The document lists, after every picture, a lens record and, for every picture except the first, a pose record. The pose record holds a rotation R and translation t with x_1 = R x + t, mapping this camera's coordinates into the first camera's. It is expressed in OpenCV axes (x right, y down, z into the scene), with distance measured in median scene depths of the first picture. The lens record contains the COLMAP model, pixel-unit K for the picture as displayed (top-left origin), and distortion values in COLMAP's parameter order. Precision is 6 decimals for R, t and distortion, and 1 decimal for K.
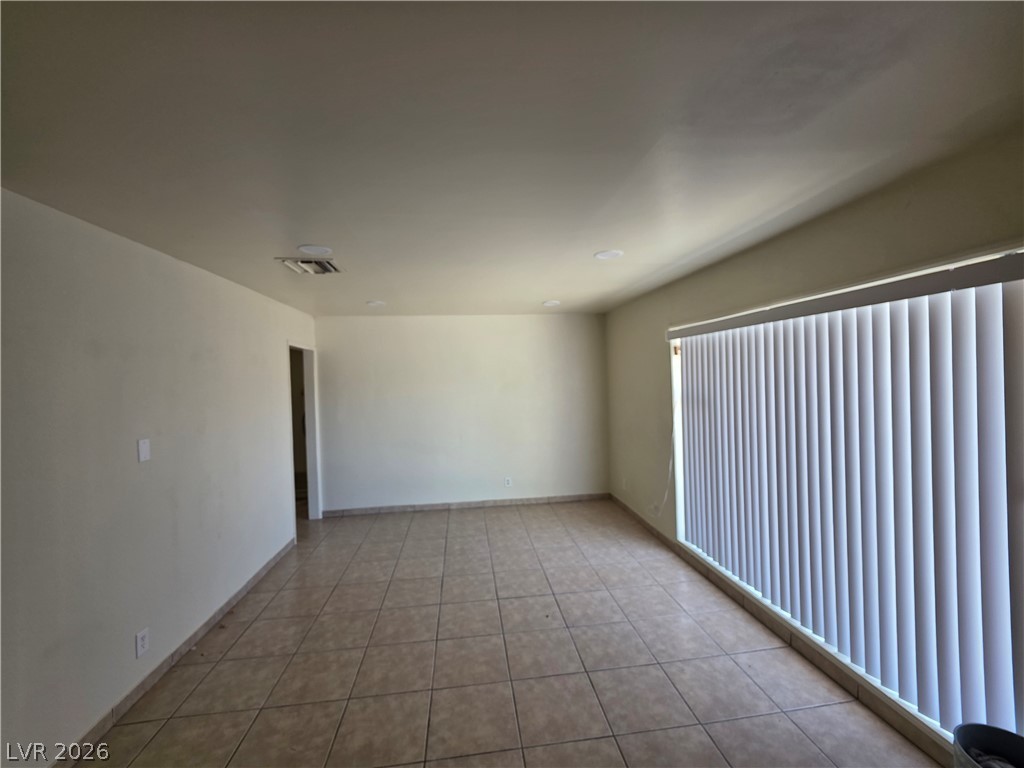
lens RADIAL K [[413.4, 0, 512.9], [0, 413.4, 382.5], [0, 0, 1]] dist [-0.001532, 0.000153]
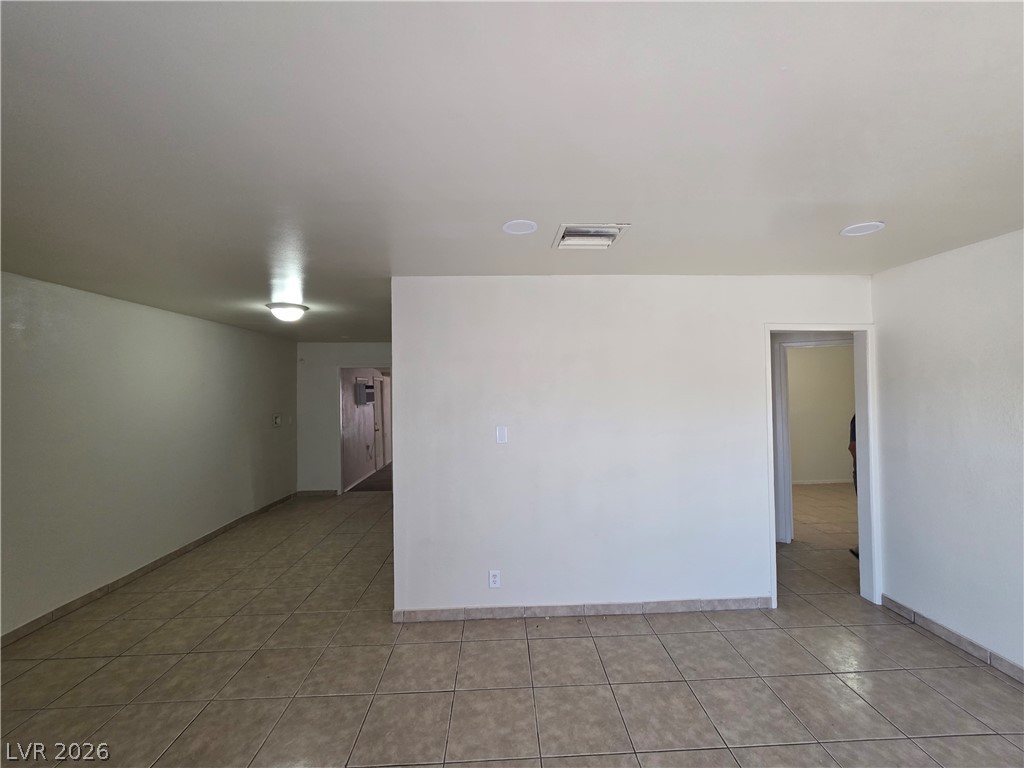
lens RADIAL K [[413.4, 0, 516.6], [0, 413.4, 383.6], [0, 0, 1]] dist [-0.001532, 0.000153]
pose [[-0.068662, 0.030254, -0.997181, 0.312417], [-0.001366, 0.999536, 0.030420, -0.028867], [0.997639, 0.003451, -0.068589, 0.907889]]
